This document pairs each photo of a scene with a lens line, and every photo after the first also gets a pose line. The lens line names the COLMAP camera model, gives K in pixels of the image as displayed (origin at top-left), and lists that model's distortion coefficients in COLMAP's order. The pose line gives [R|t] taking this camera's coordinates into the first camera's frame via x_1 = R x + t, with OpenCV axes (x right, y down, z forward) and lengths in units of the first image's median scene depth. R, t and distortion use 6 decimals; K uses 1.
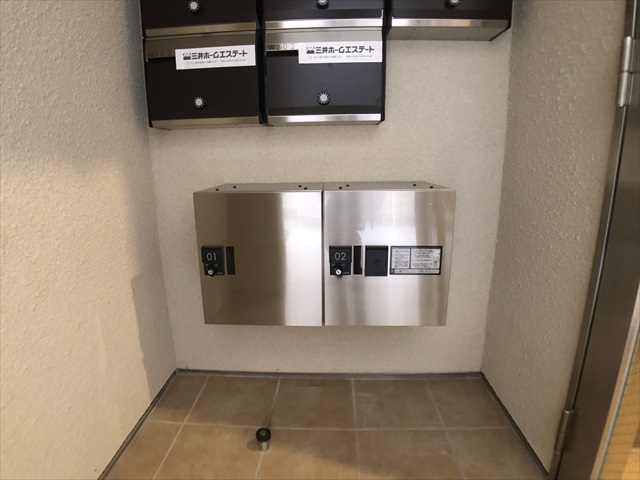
lens RADIAL K [[349.3, 0, 320.0], [0, 349.3, 240.0], [0, 0, 1]] dist [-0.107515, 0.024113]
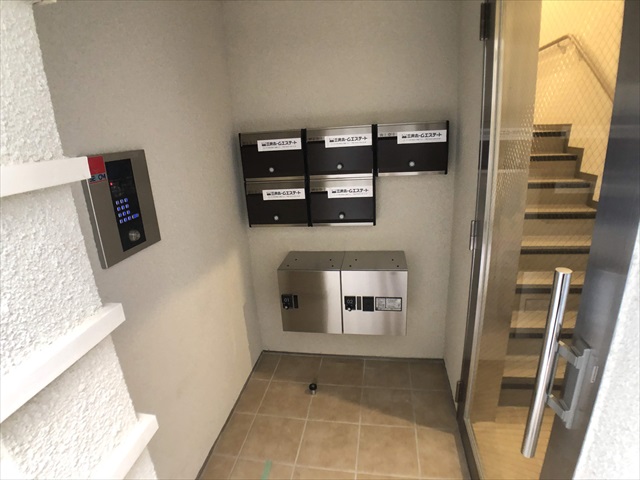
lens RADIAL K [[349.3, 0, 320.0], [0, 349.3, 240.0], [0, 0, 1]] dist [-0.107515, 0.024113]
pose [[0.990218, -0.006348, -0.139384, 0.156933], [0.017349, 0.996814, 0.077853, -0.431483], [0.138446, -0.079509, 0.987173, -0.902908]]
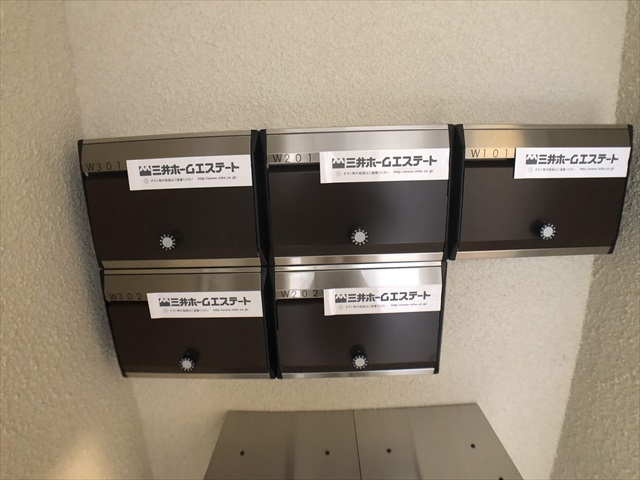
lens RADIAL K [[349.3, 0, 320.0], [0, 349.3, 240.0], [0, 0, 1]] dist [-0.107515, 0.024113]
pose [[0.999478, -0.023633, 0.022006, -0.082347], [0.023098, 0.999438, 0.024293, -0.681089], [-0.022567, -0.023772, 0.999463, 0.274239]]
